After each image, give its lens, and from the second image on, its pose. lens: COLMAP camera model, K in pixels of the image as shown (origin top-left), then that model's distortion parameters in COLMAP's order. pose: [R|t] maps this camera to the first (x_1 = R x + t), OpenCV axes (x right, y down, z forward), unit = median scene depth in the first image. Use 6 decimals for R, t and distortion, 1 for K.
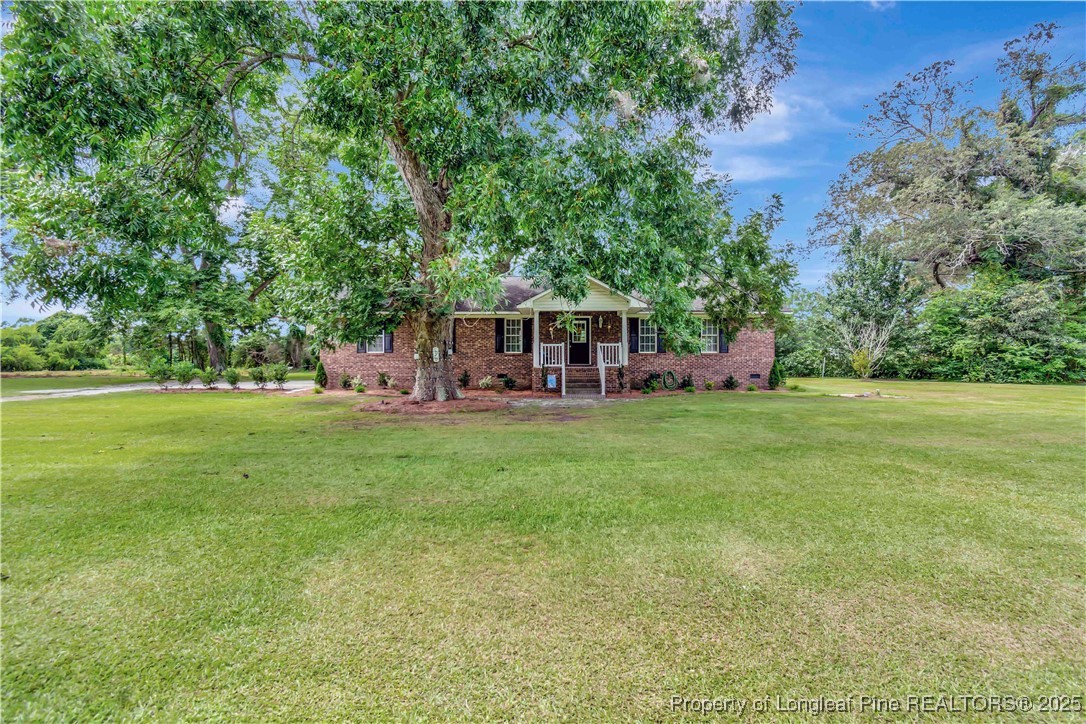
lens RADIAL K [[498.3, 0, 545.7], [0, 498.3, 359.0], [0, 0, 1]] dist [-0.002877, 0.000013]
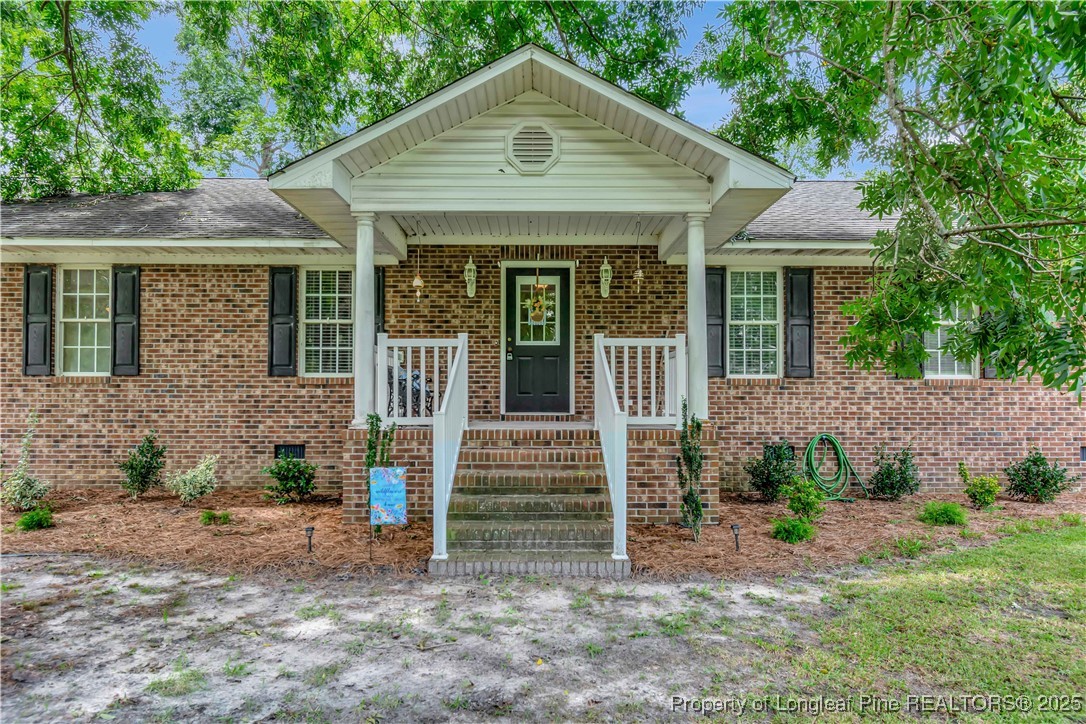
lens RADIAL K [[680.9, 0, 534.0], [0, 680.9, 386.8], [0, 0, 1]] dist [0.006259, -0.001497]
pose [[0.999923, 0.003335, 0.011985, 0.063114], [-0.003166, 0.999896, -0.014058, -0.000024], [-0.012031, 0.014018, 0.999829, 0.595910]]
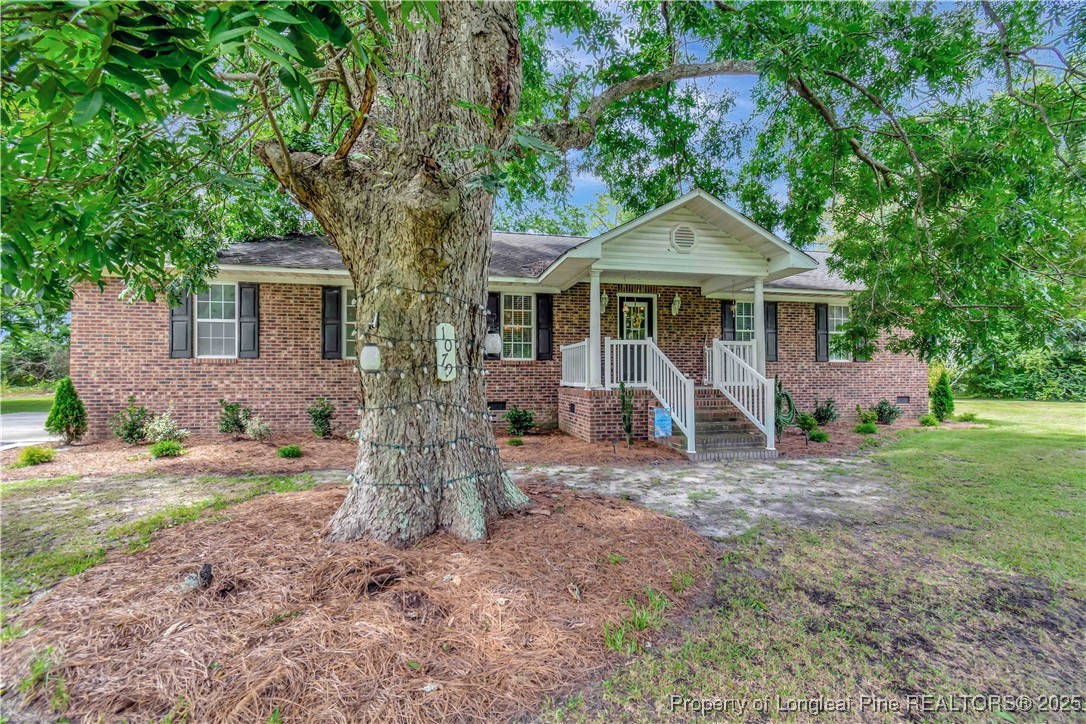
lens RADIAL K [[498.3, 0, 546.9], [0, 498.3, 361.5], [0, 0, 1]] dist [-0.002877, 0.000013]
pose [[0.974155, 0.004981, 0.225824, -0.158637], [0.000290, 0.999728, -0.023301, 0.001484], [-0.225878, 0.022765, 0.973889, 0.514792]]
